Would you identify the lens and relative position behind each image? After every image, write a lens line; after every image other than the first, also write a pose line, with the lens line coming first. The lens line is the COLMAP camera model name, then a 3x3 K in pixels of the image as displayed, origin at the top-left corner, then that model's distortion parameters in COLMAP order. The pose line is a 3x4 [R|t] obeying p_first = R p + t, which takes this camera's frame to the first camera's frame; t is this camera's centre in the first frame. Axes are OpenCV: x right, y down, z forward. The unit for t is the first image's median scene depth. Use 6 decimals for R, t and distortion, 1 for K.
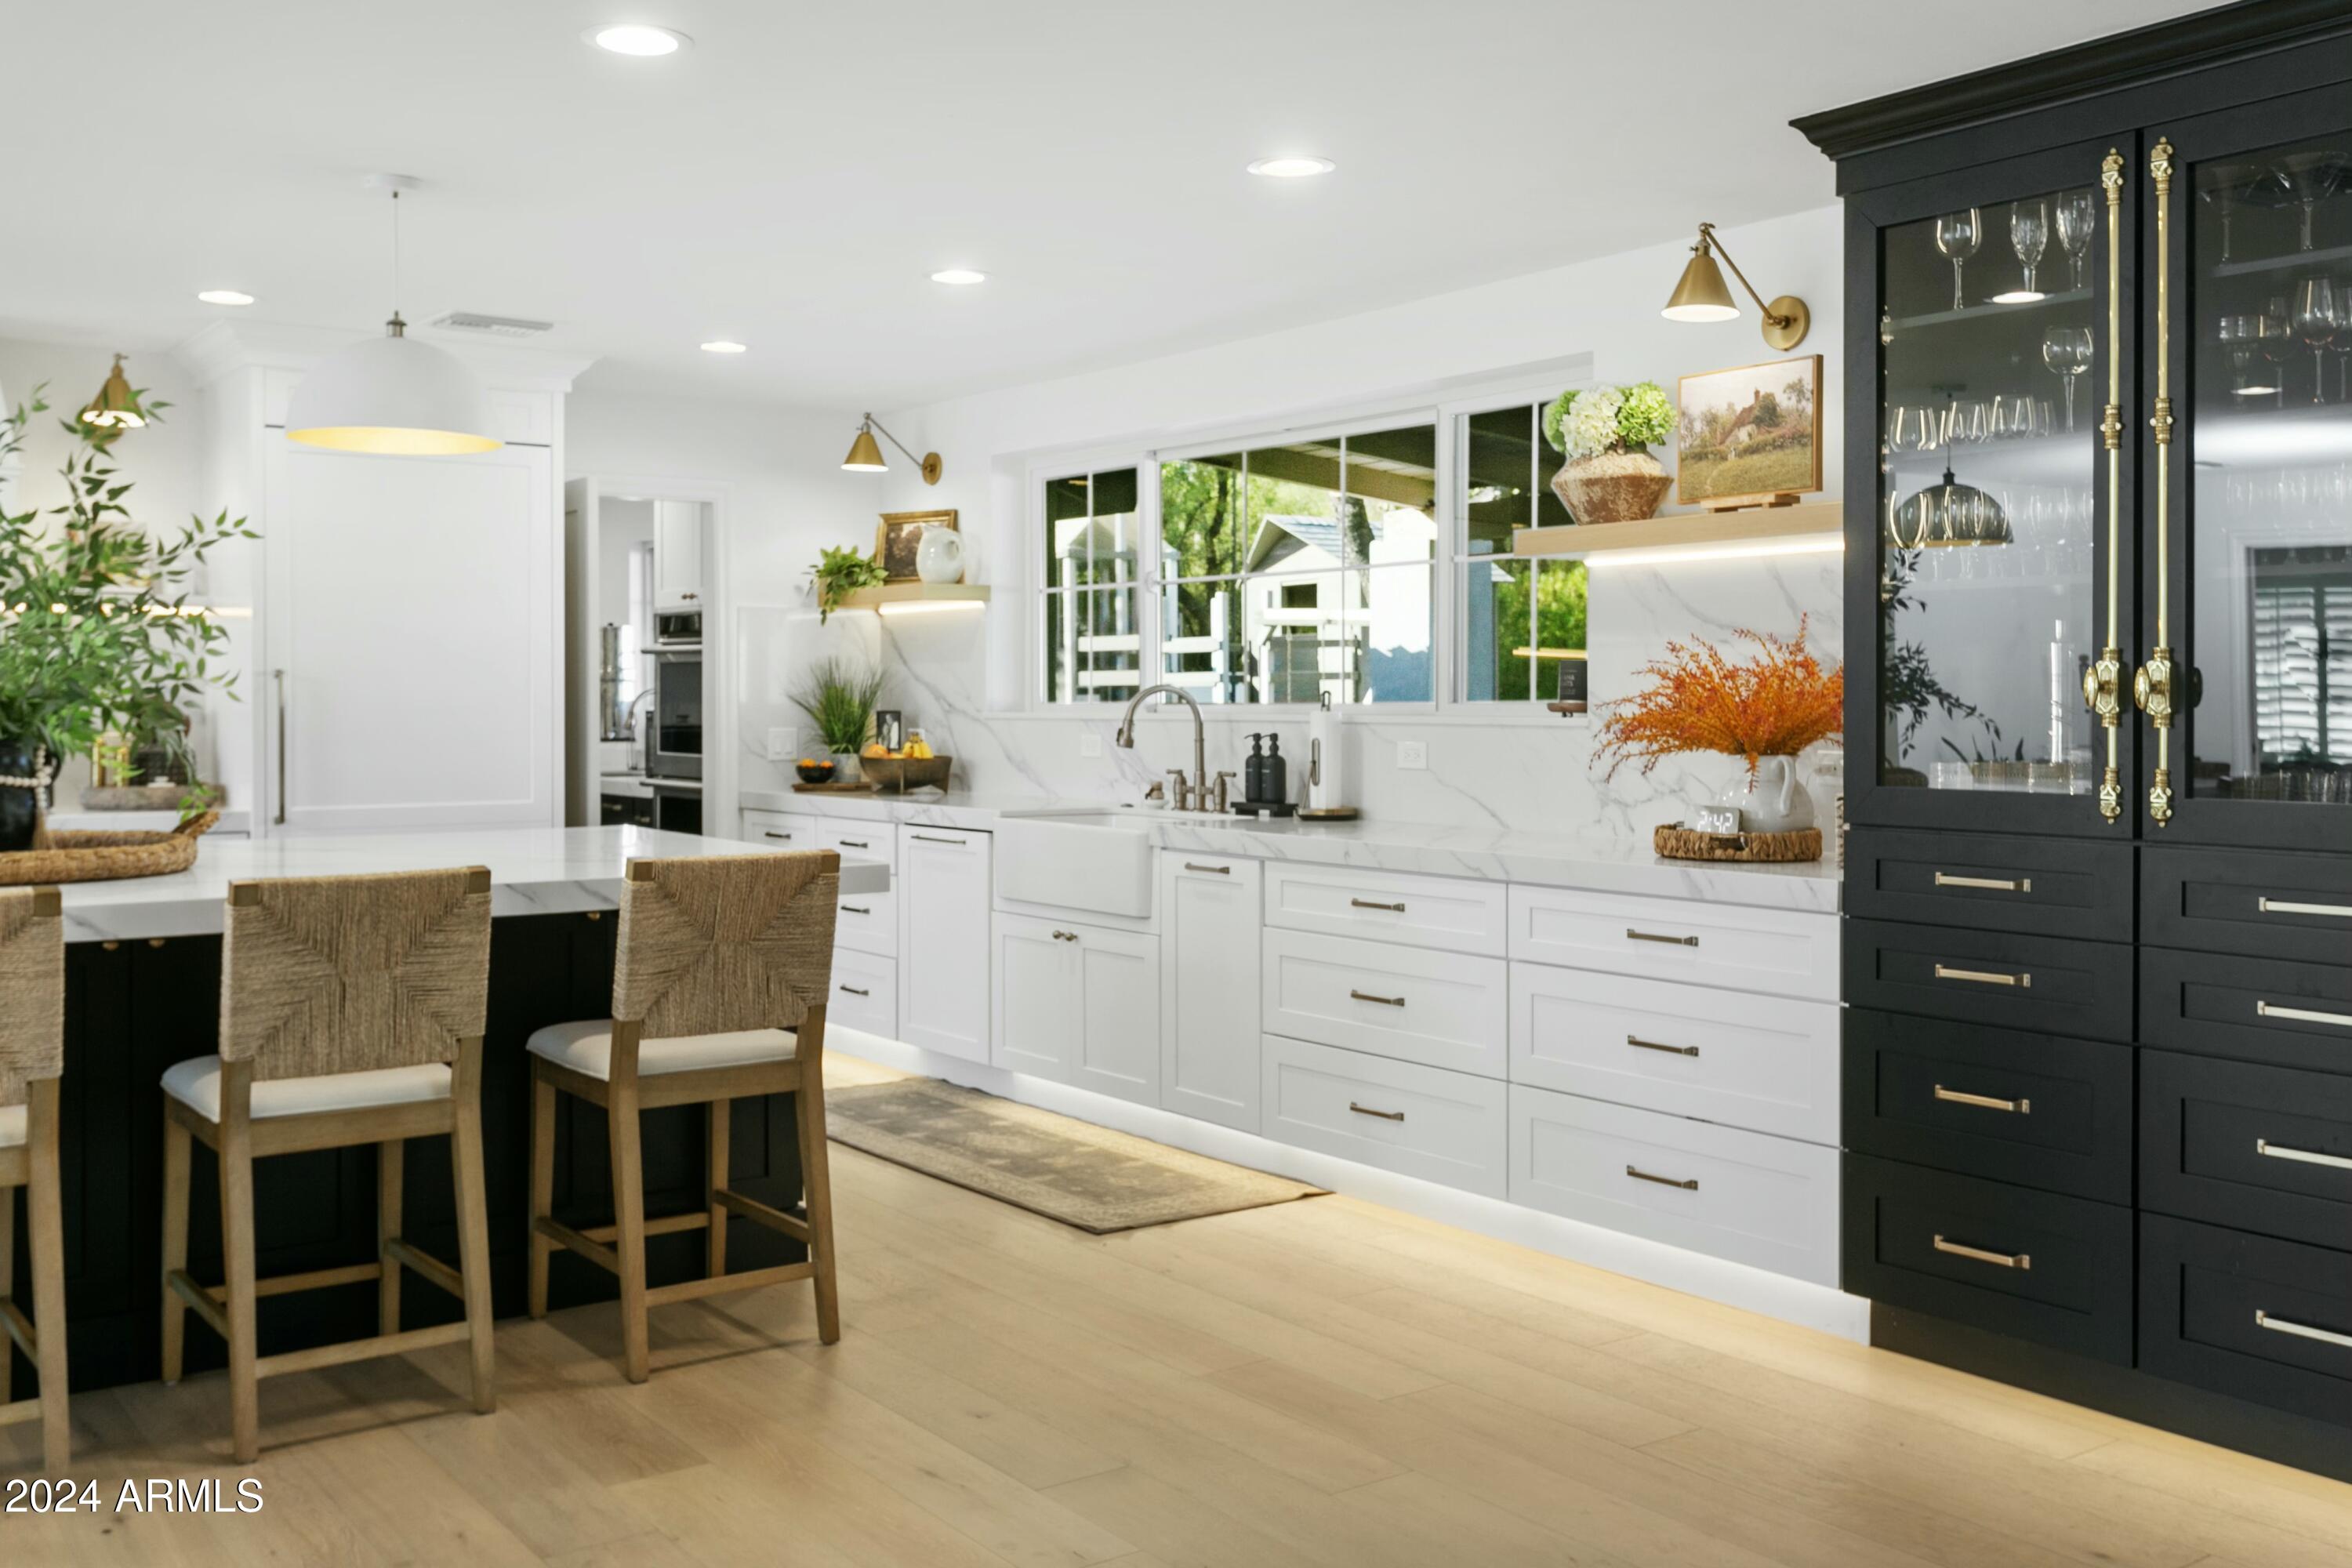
lens RADIAL K [[2117.6, 0, 1181.5], [0, 2117.6, 705.2], [0, 0, 1]] dist [0.007566, 0.007775]
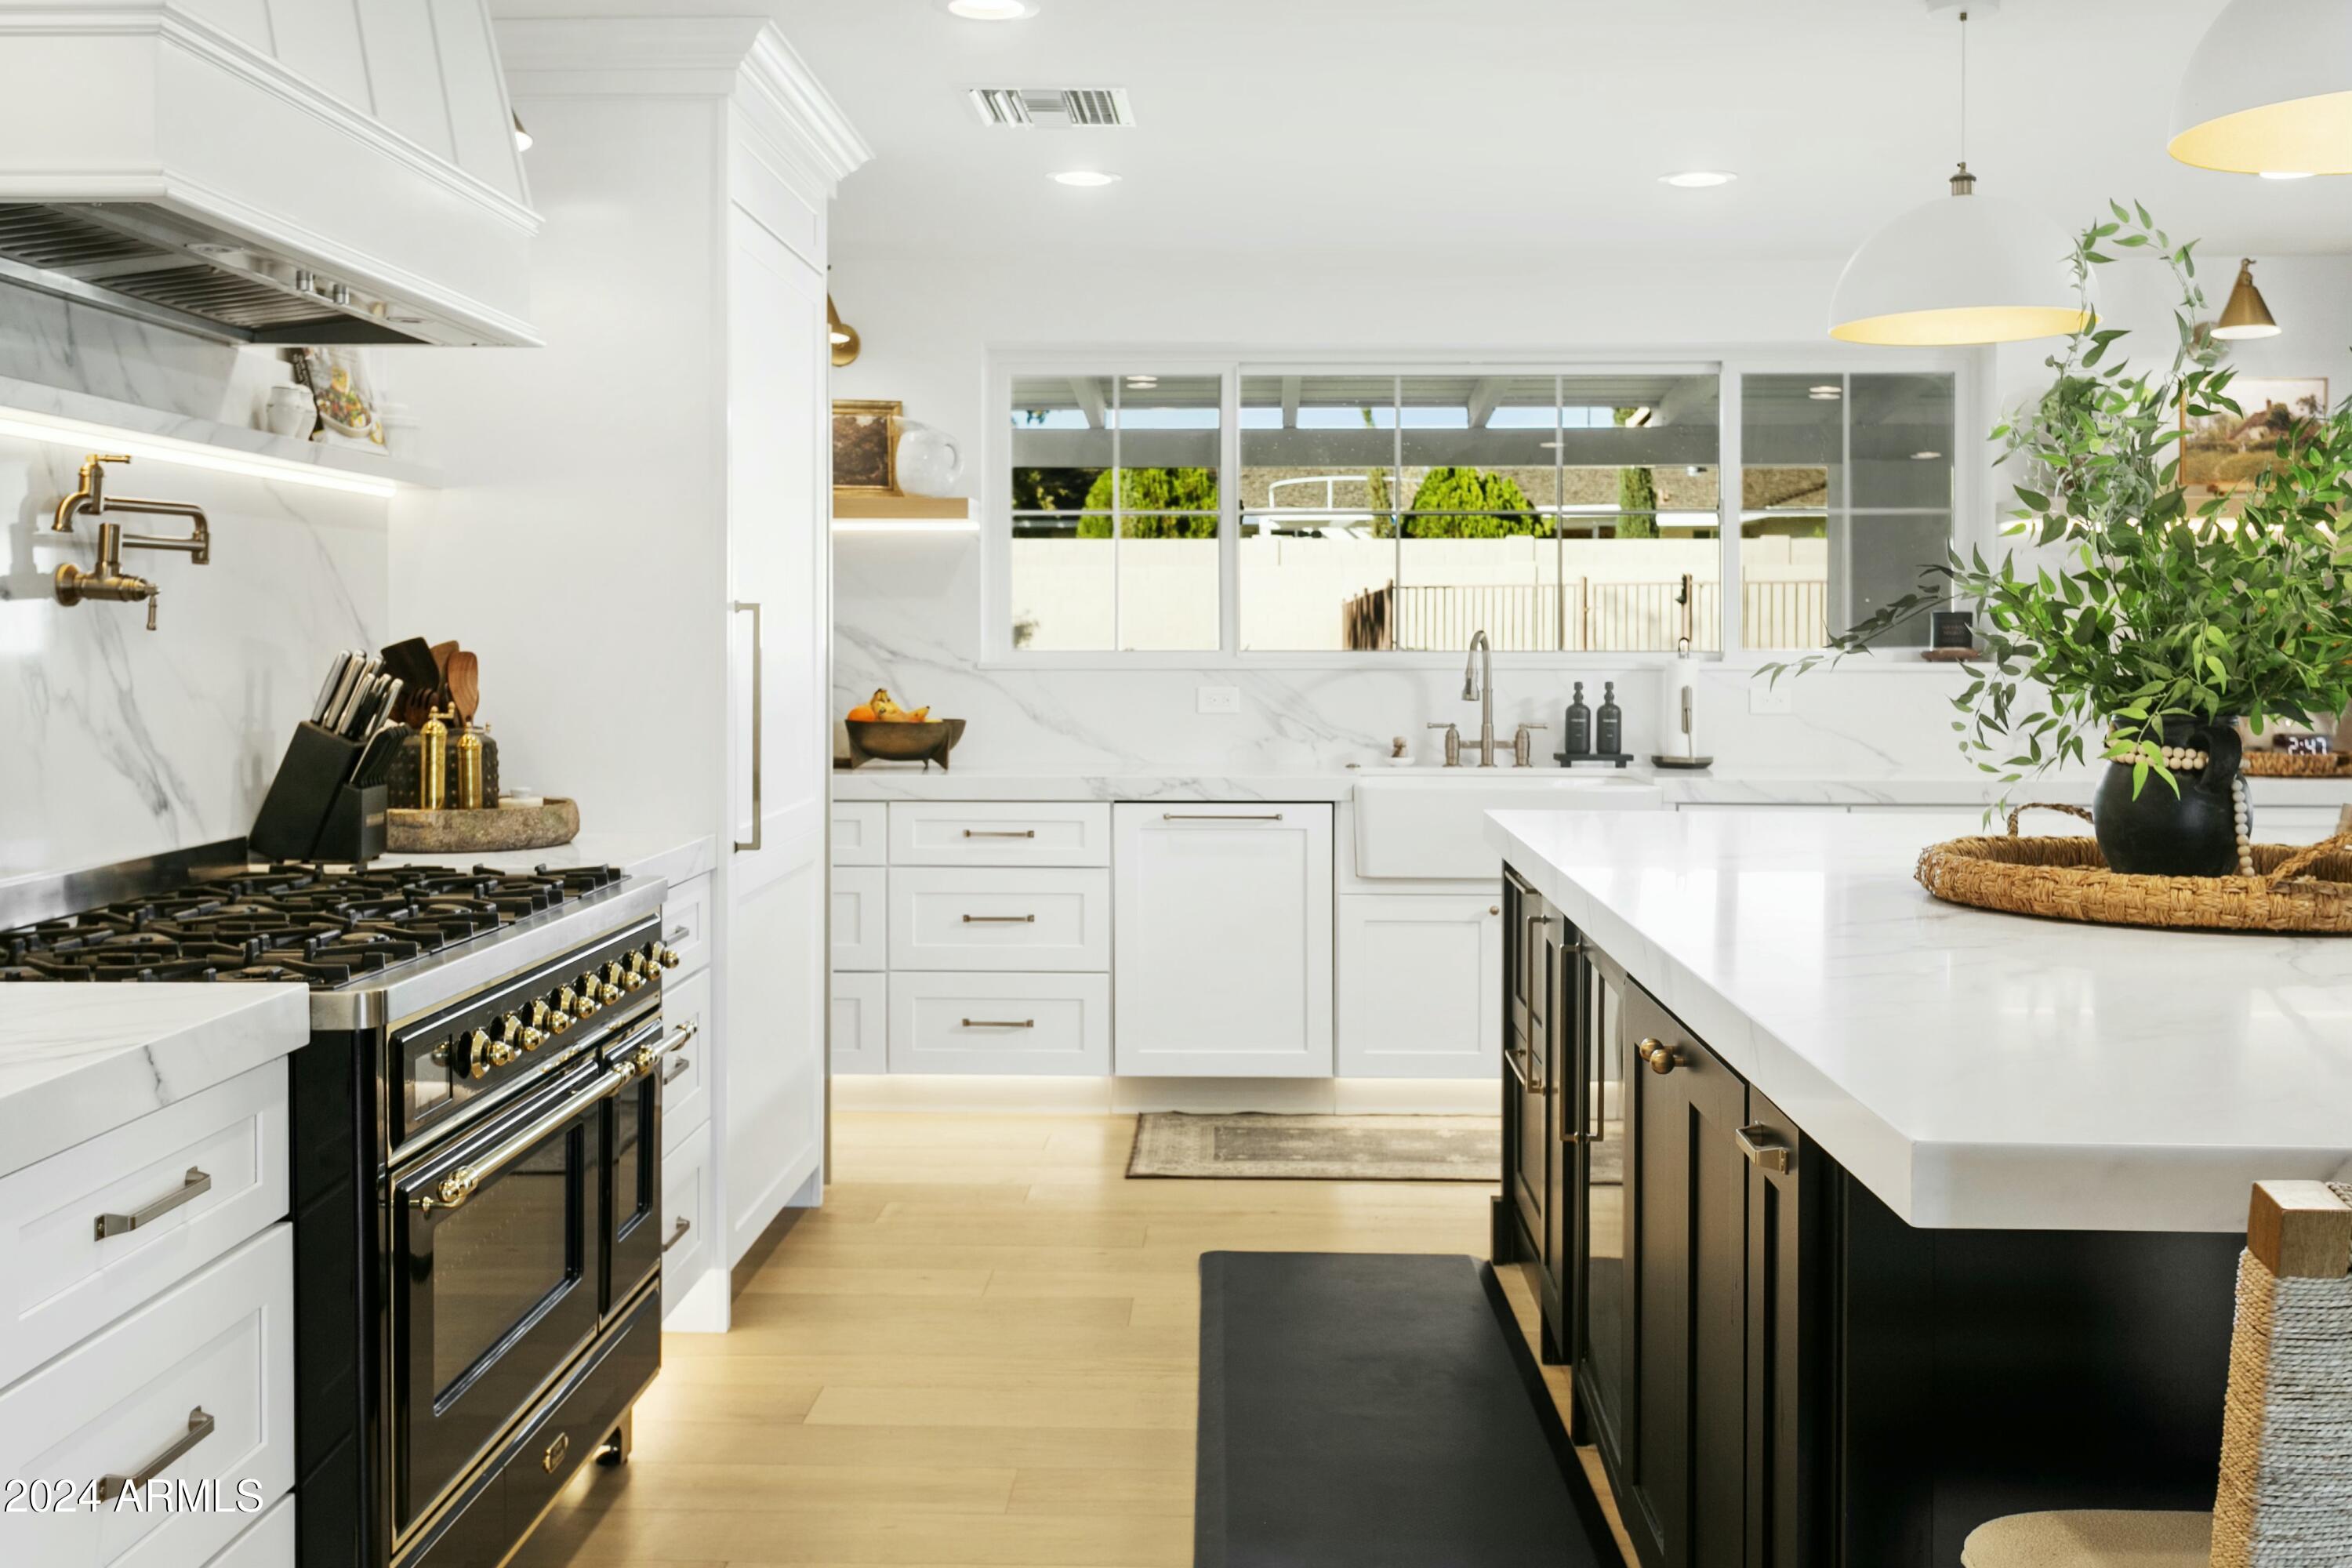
lens RADIAL K [[2236.4, 0, 1158.9], [0, 2236.4, 641.8], [0, 0, 1]] dist [0.009498, 0.000000]
pose [[0.622573, 0.000207, 0.782562, -0.841065], [0.000502, 1.000000, -0.000664, -0.004087], [-0.782562, 0.000806, 0.622573, 0.497910]]
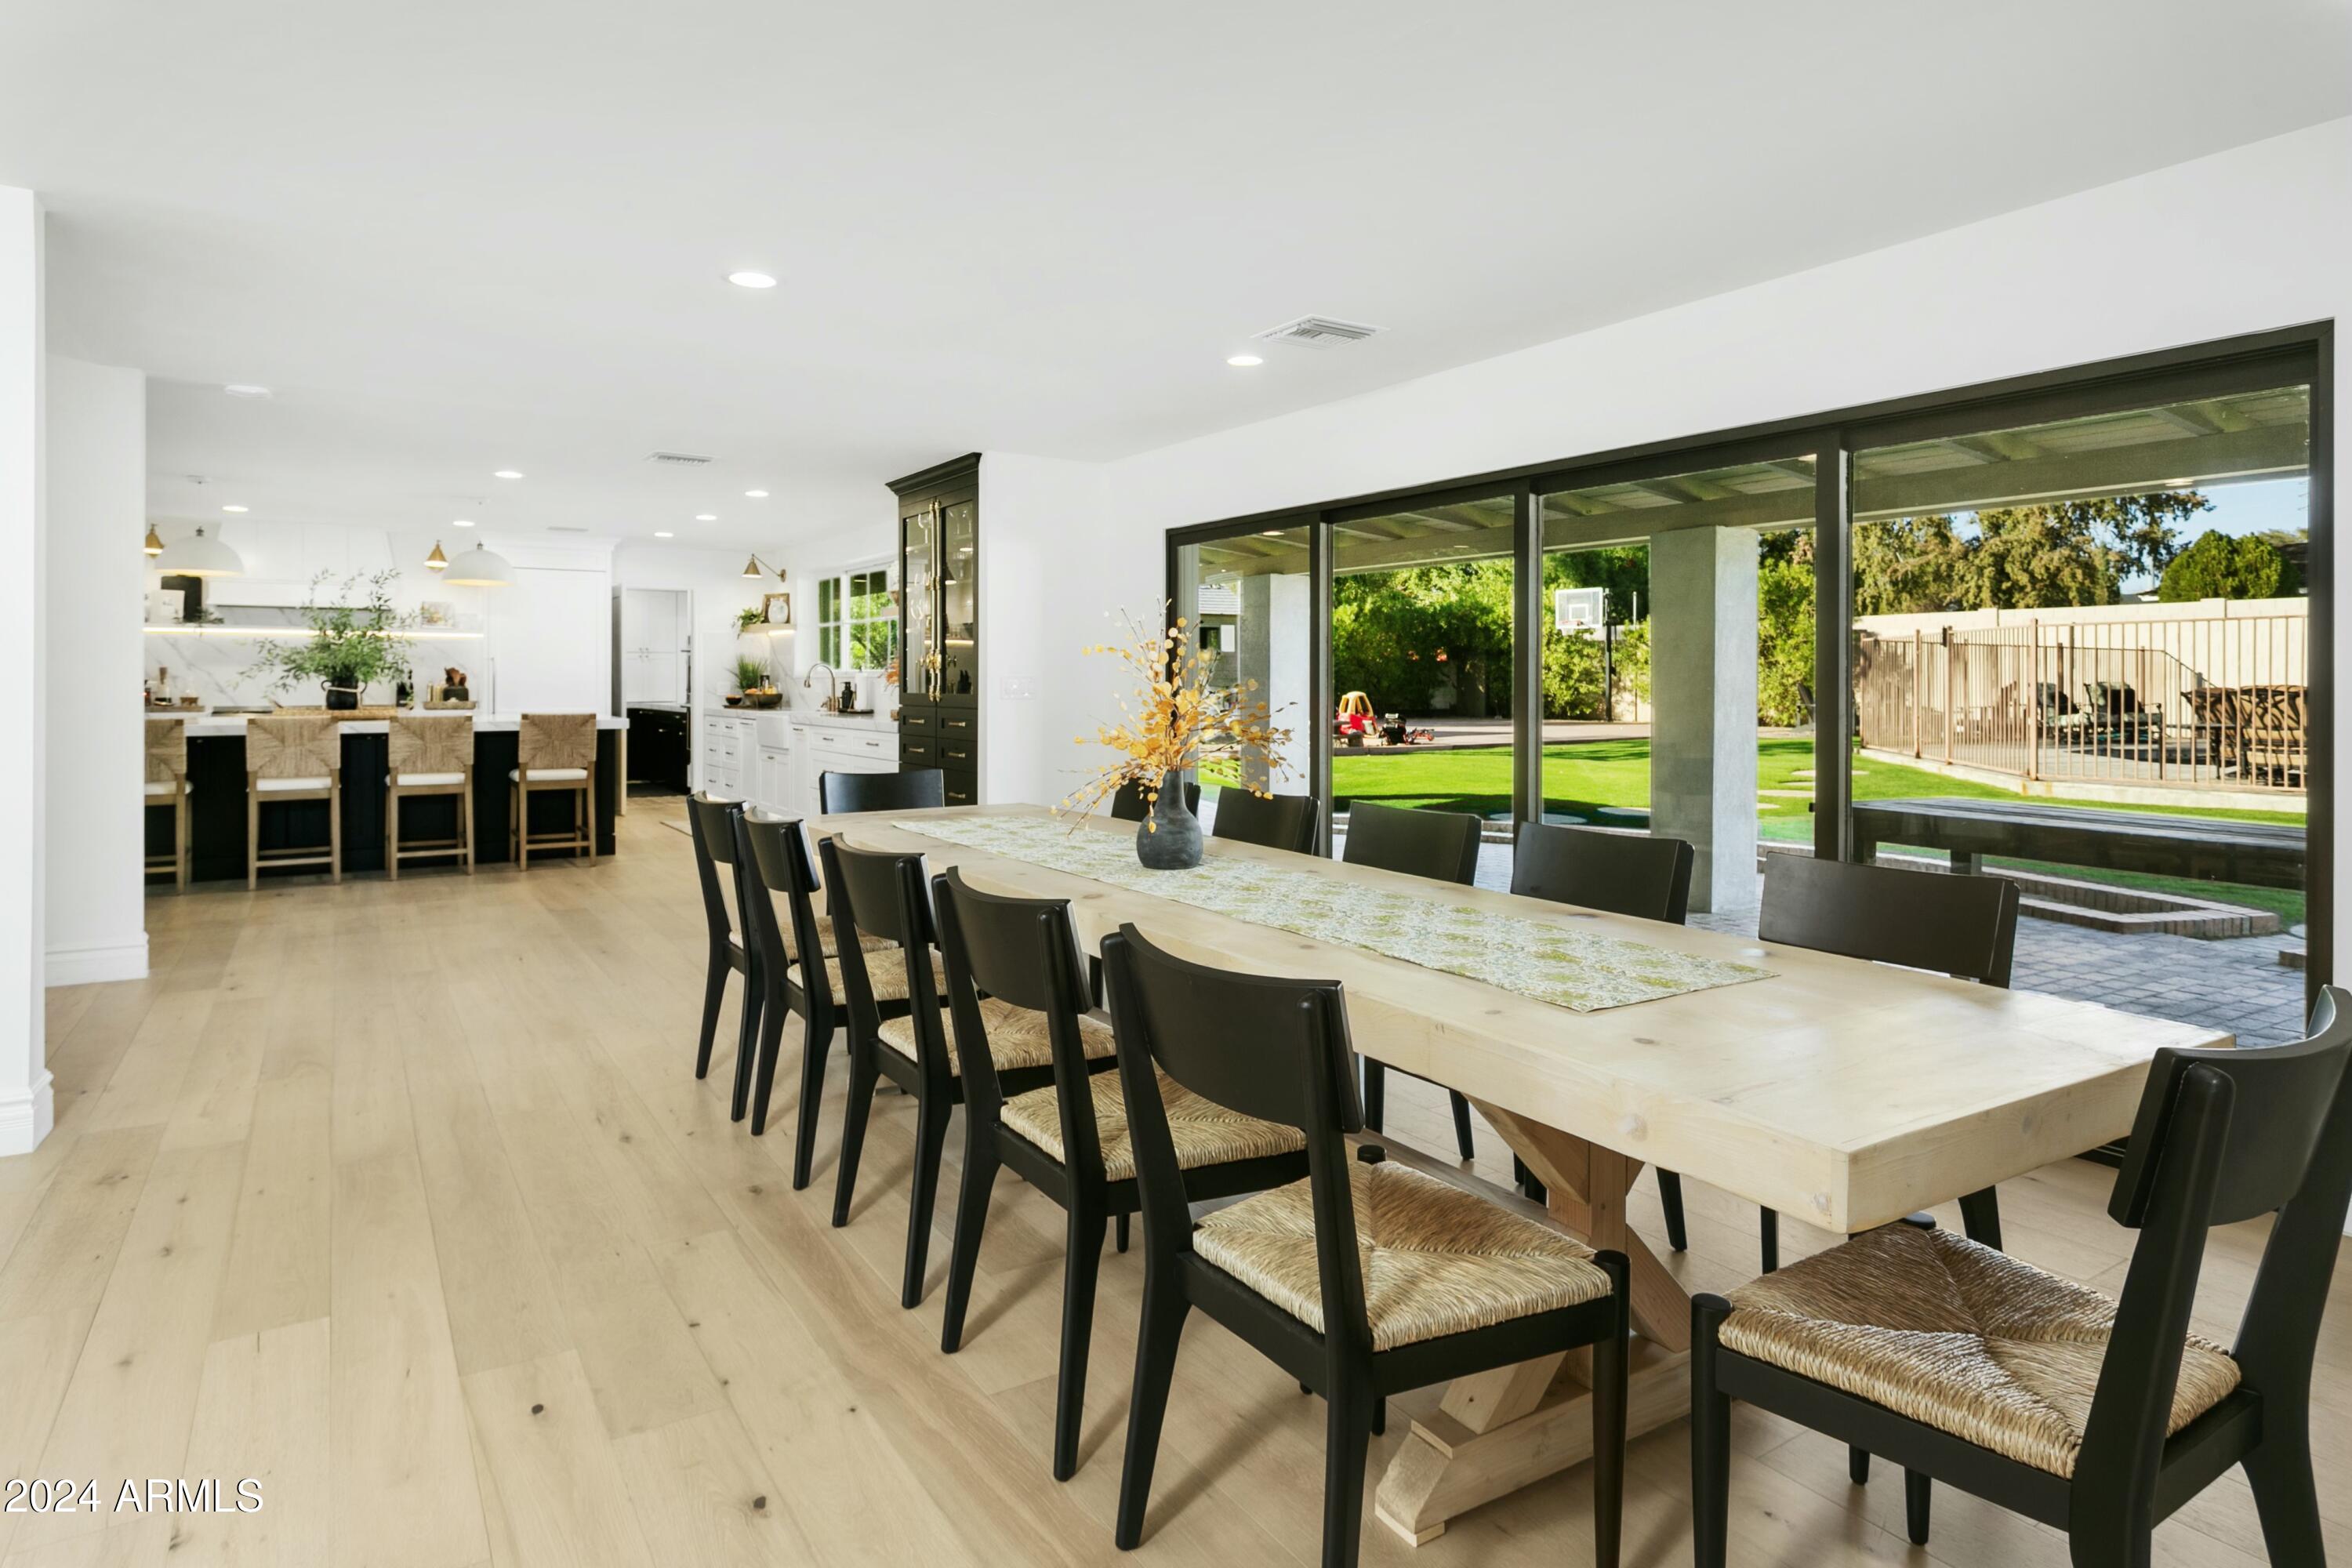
lens RADIAL K [[1311.1, 0, 1179.6], [0, 1311.1, 685.3], [0, 0, 1]] dist [0.009295, 0.001617]
pose [[0.997731, 0.003108, -0.067248, 0.542879], [-0.003016, 0.999994, 0.001462, 0.013048], [0.067252, -0.001256, 0.997735, -0.590161]]
